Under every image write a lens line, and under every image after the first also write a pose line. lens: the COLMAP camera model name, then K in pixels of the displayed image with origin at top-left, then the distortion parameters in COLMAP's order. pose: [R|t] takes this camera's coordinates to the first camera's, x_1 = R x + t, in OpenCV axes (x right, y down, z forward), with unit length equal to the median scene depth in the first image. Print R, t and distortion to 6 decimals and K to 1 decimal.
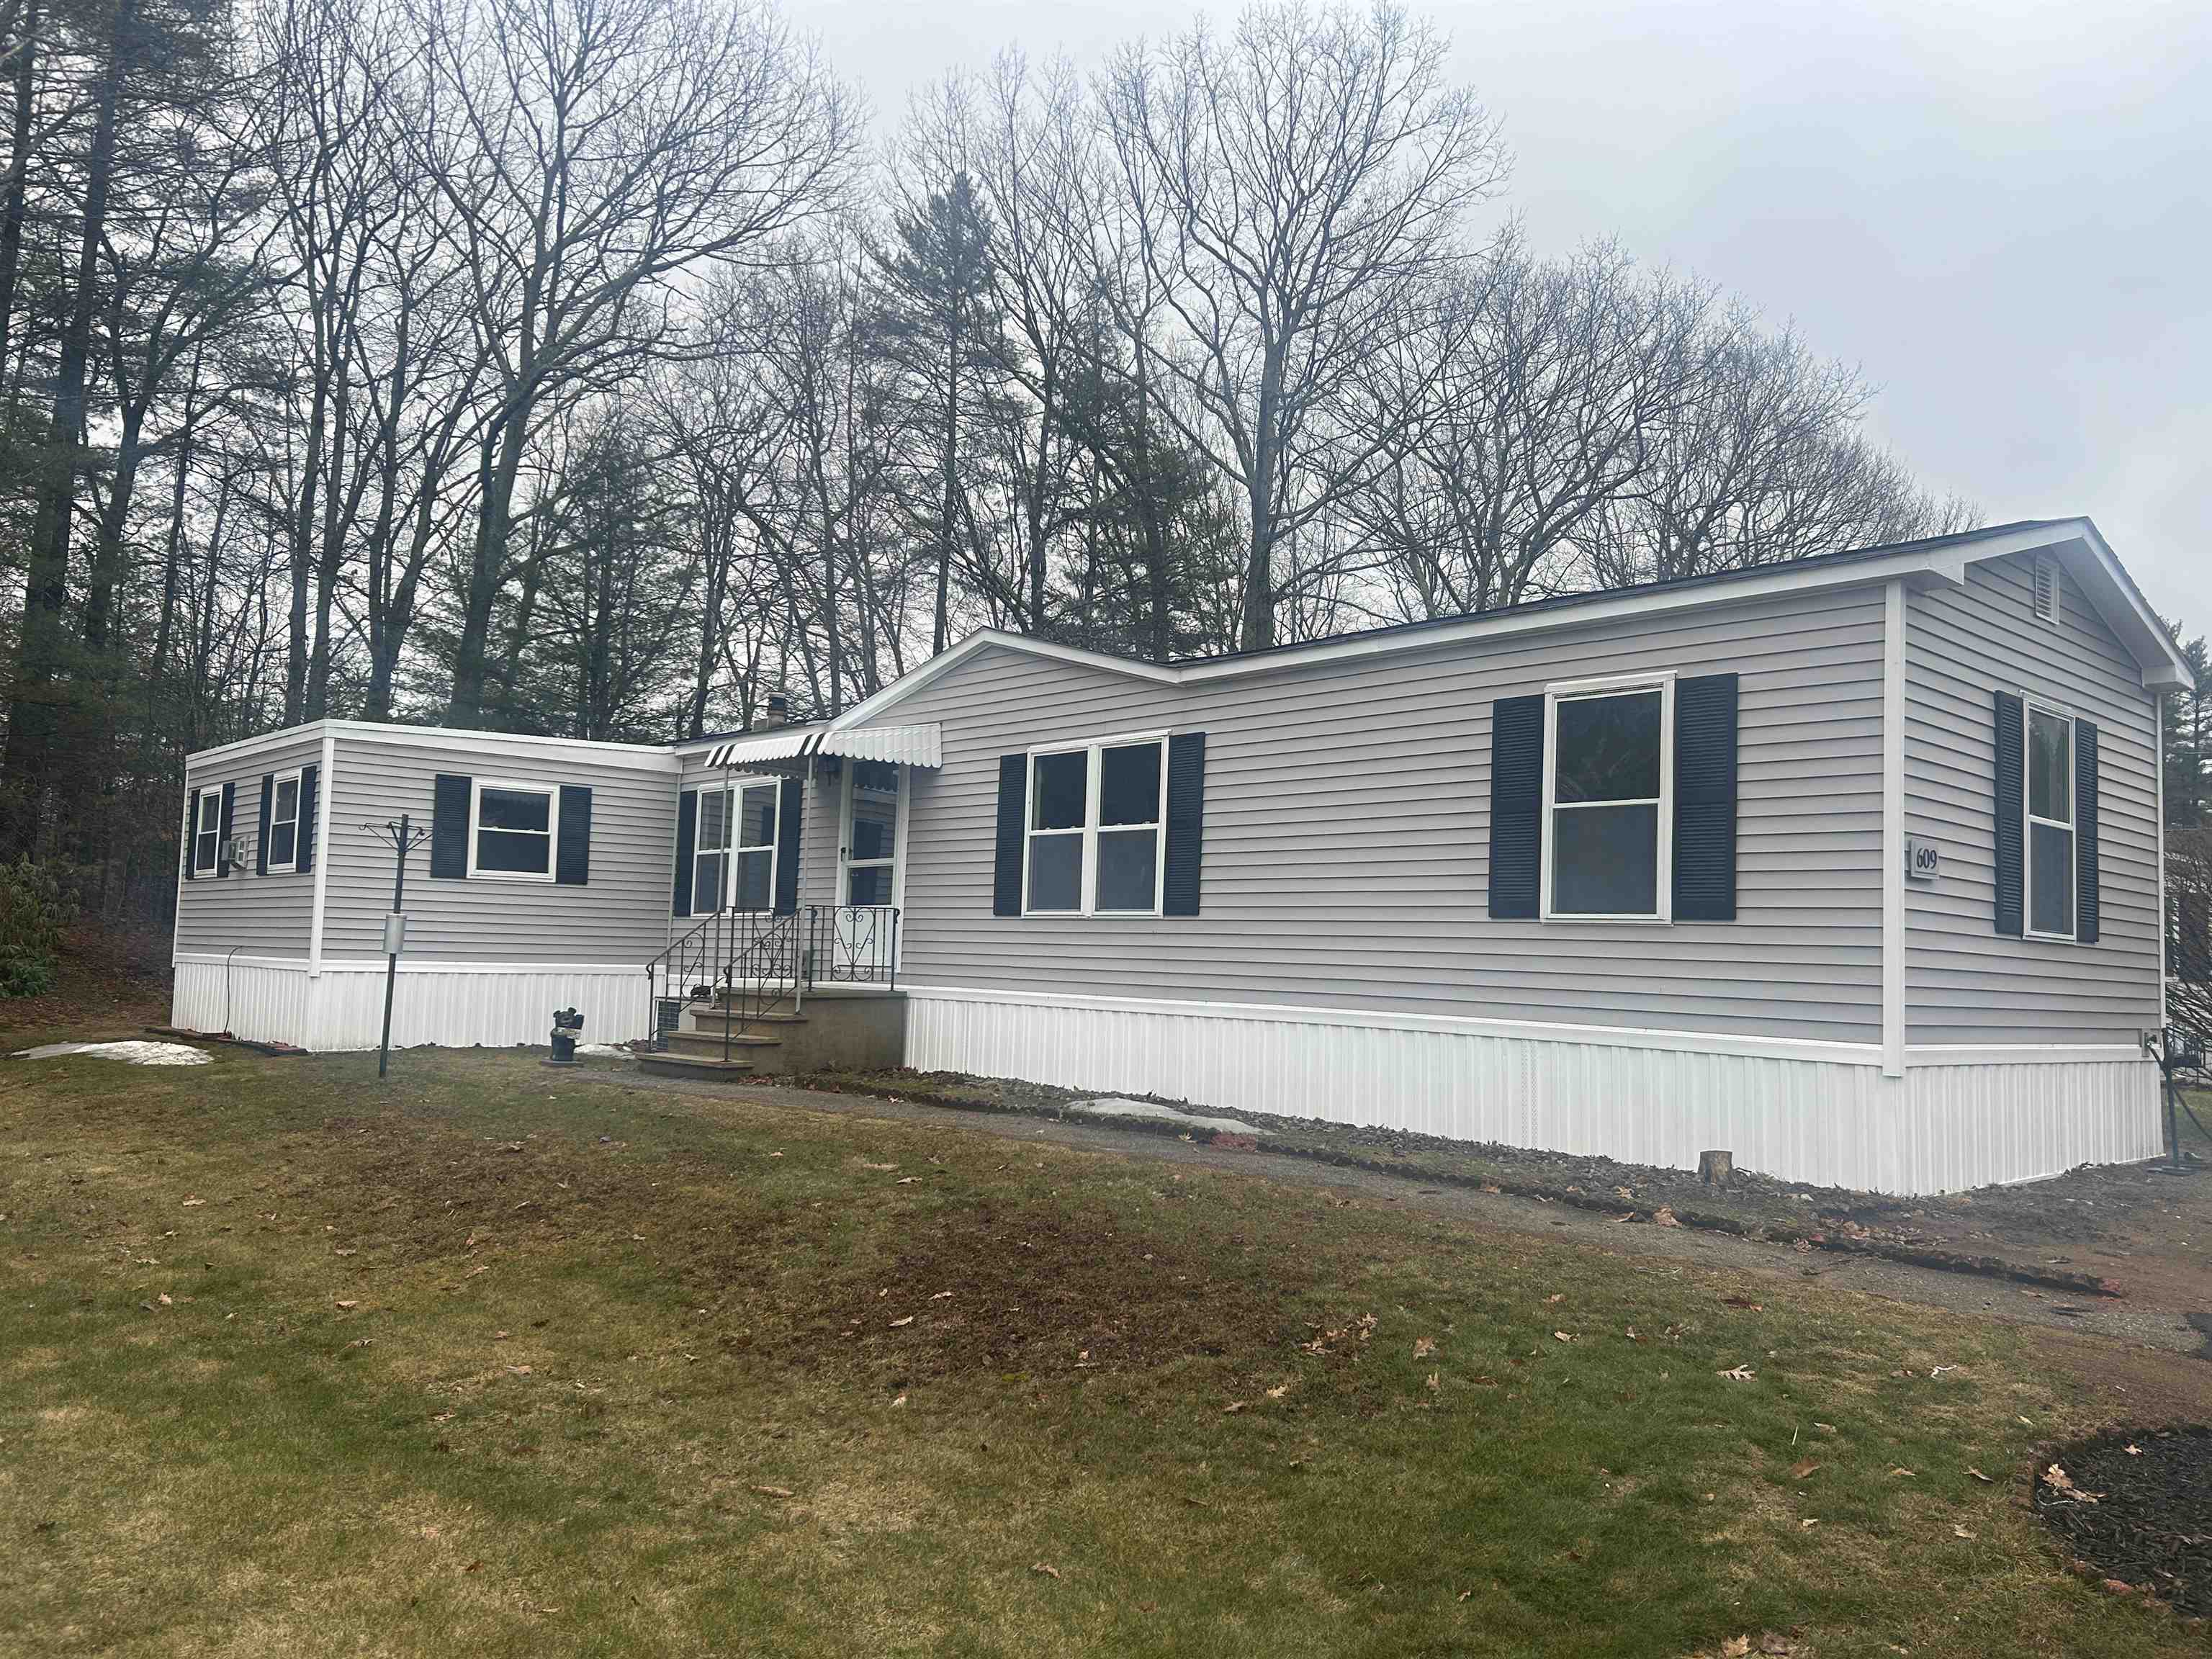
lens RADIAL K [[1671.8, 0, 1077.0], [0, 1671.8, 807.9], [0, 0, 1]] dist [0.043413, -0.033844]
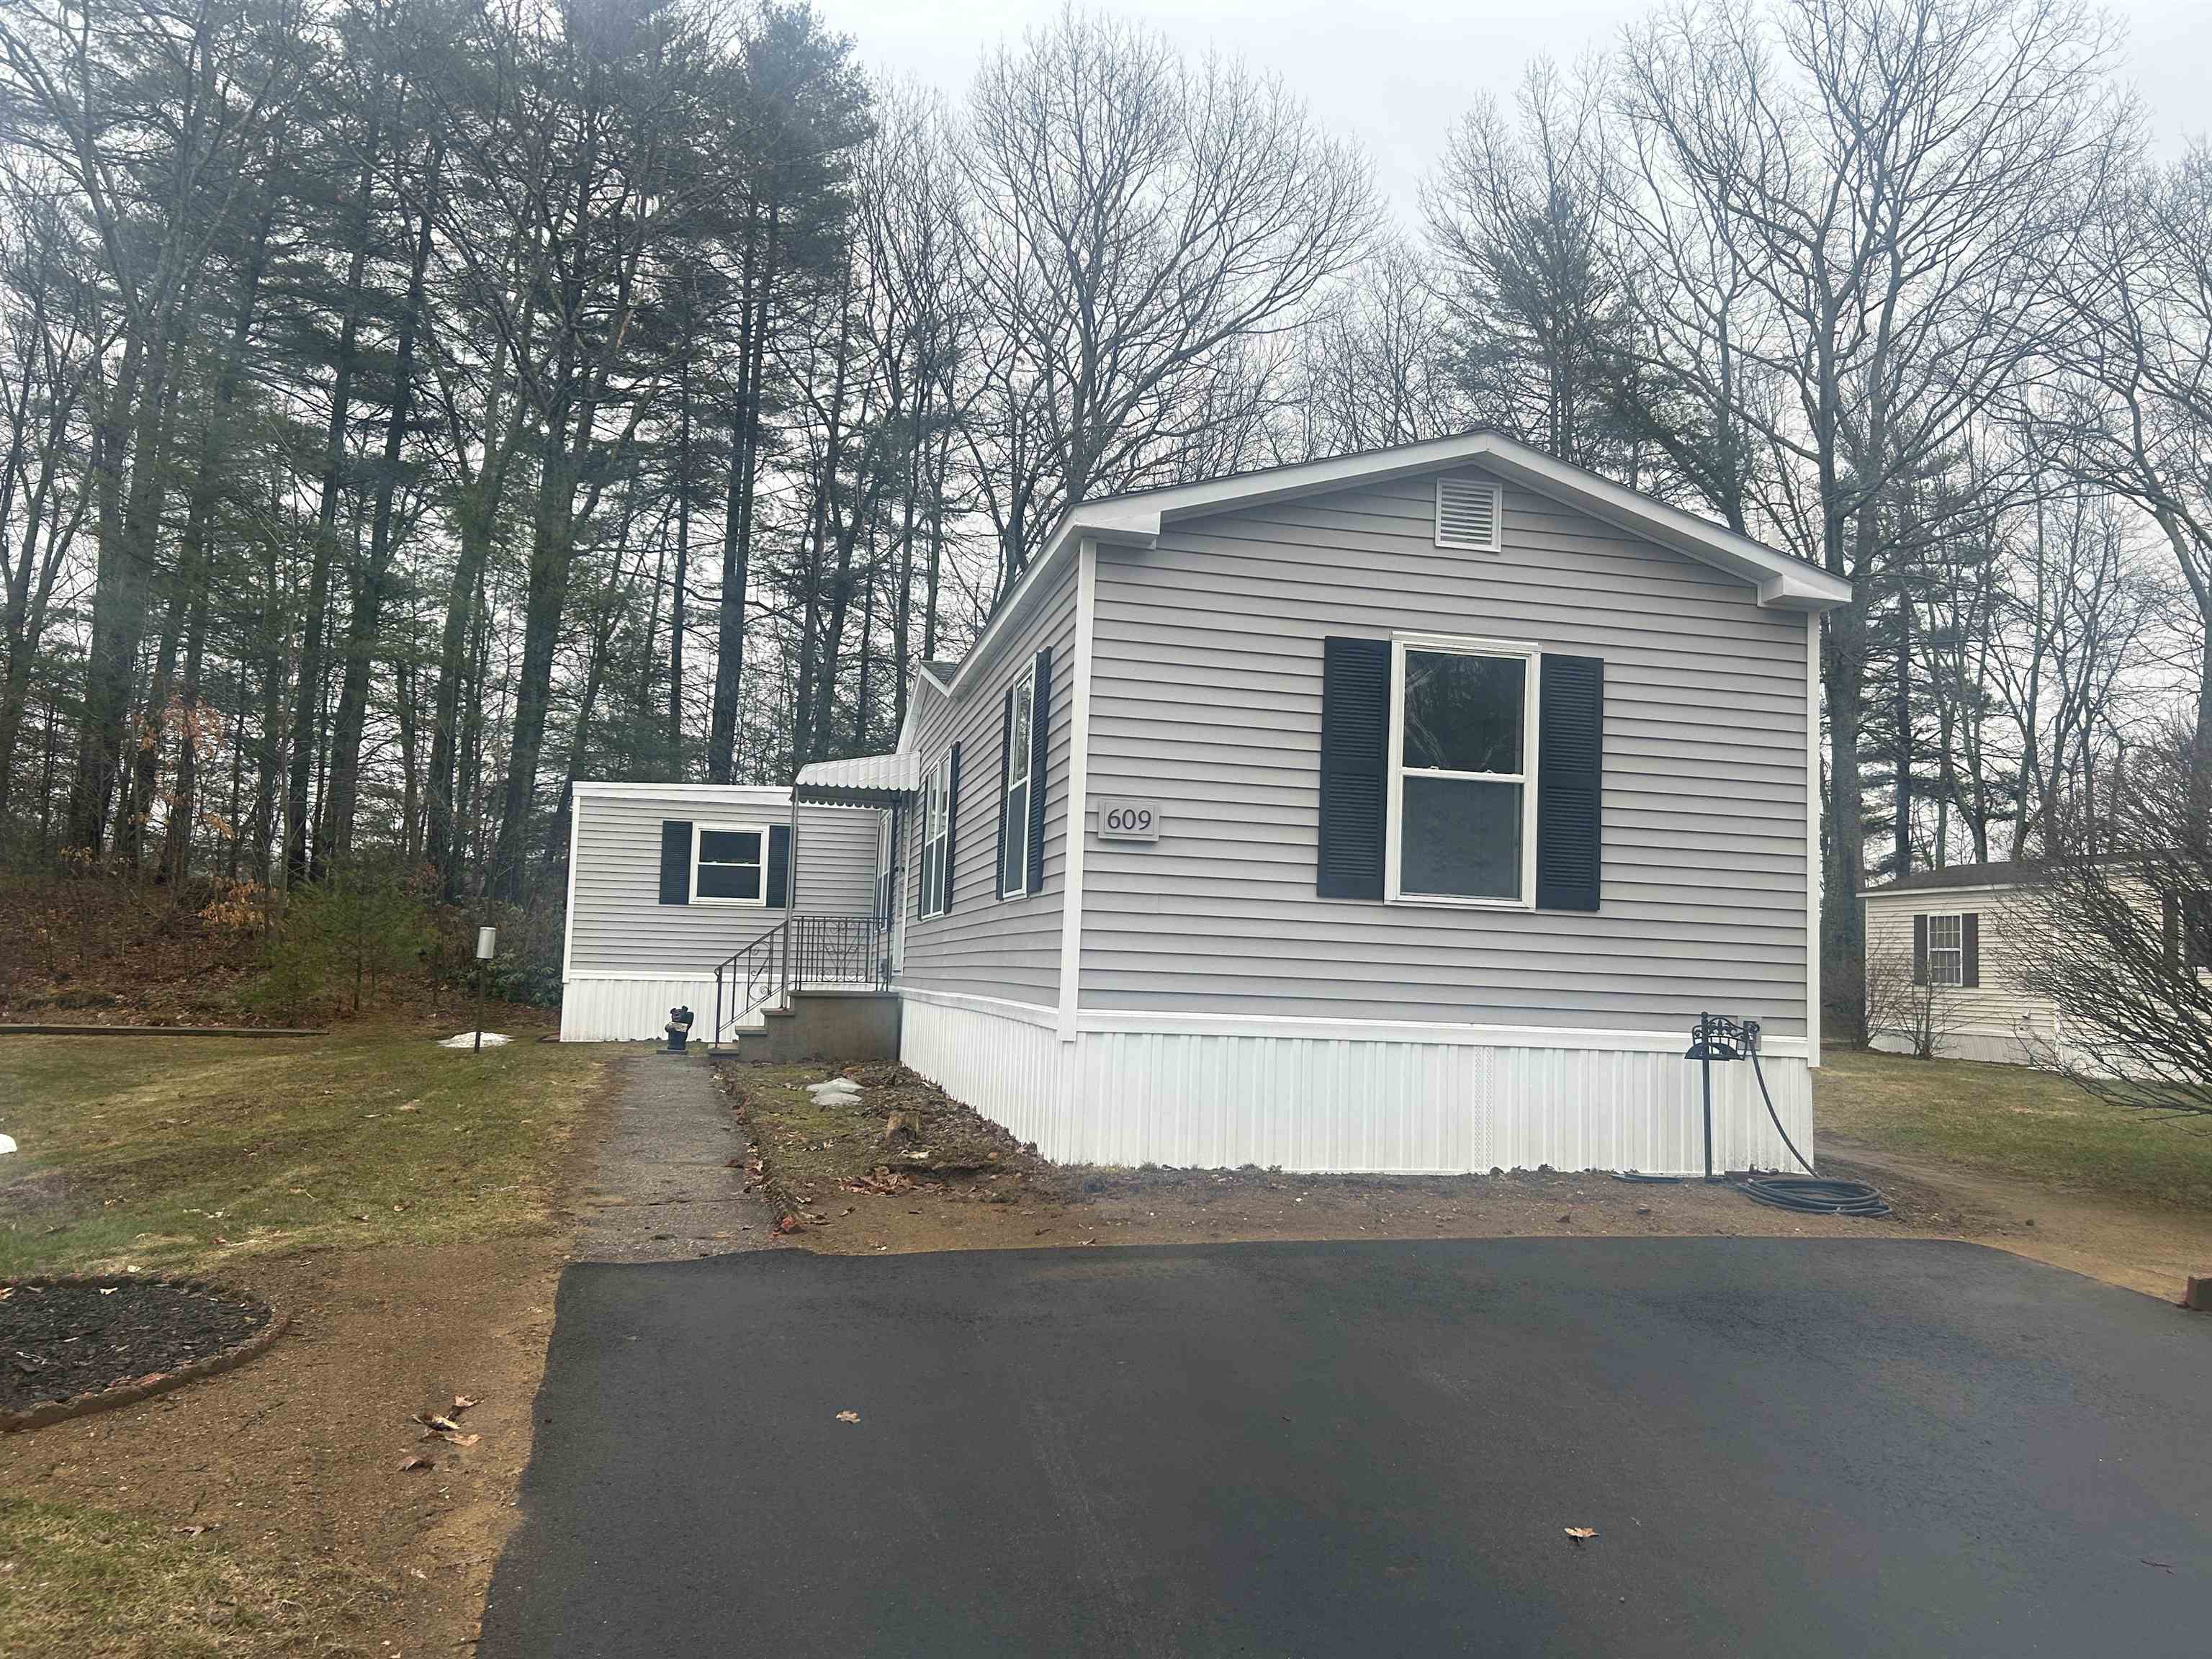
lens RADIAL K [[1671.8, 0, 1101.0], [0, 1671.8, 785.8], [0, 0, 1]] dist [0.043413, -0.033844]
pose [[0.868886, -0.060961, -0.491245, 0.566835], [0.040180, 0.997799, -0.052754, 0.035934], [0.493379, 0.026099, 0.869423, 0.092153]]
